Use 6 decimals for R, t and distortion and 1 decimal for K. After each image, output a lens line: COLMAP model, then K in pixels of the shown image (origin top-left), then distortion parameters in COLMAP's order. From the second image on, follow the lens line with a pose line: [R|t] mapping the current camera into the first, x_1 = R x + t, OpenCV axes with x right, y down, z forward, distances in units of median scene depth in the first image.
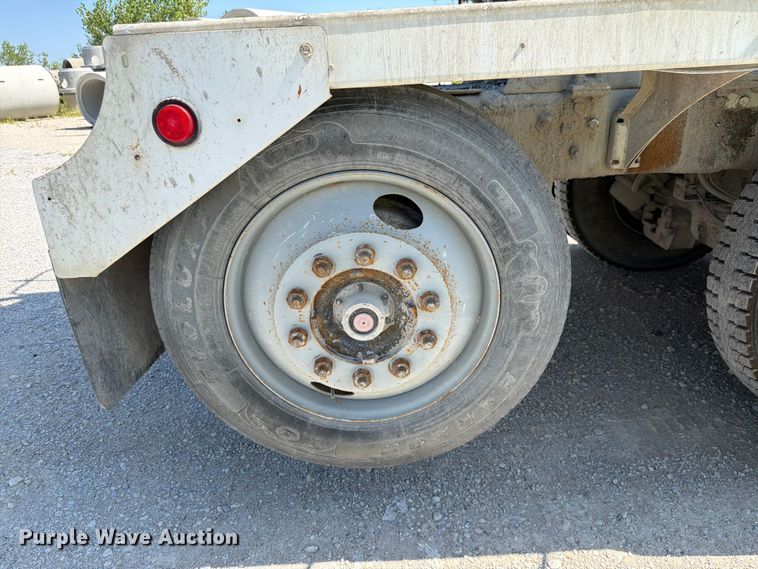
lens RADIAL K [[535.2, 0, 380.9], [0, 535.2, 283.8], [0, 0, 1]] dist [0.040158, -0.059933]
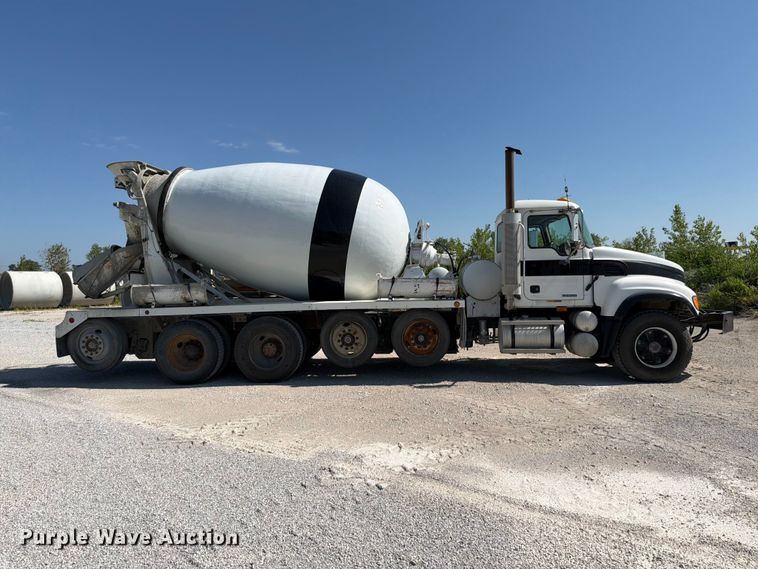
lens RADIAL K [[535.2, 0, 376.7], [0, 535.2, 278.7], [0, 0, 1]] dist [0.040158, -0.059933]
pose [[0.994956, 0.027258, -0.096538, 4.880803], [-0.058797, 0.938194, -0.341078, 1.604611], [0.081275, 0.345034, 0.935065, -6.391711]]
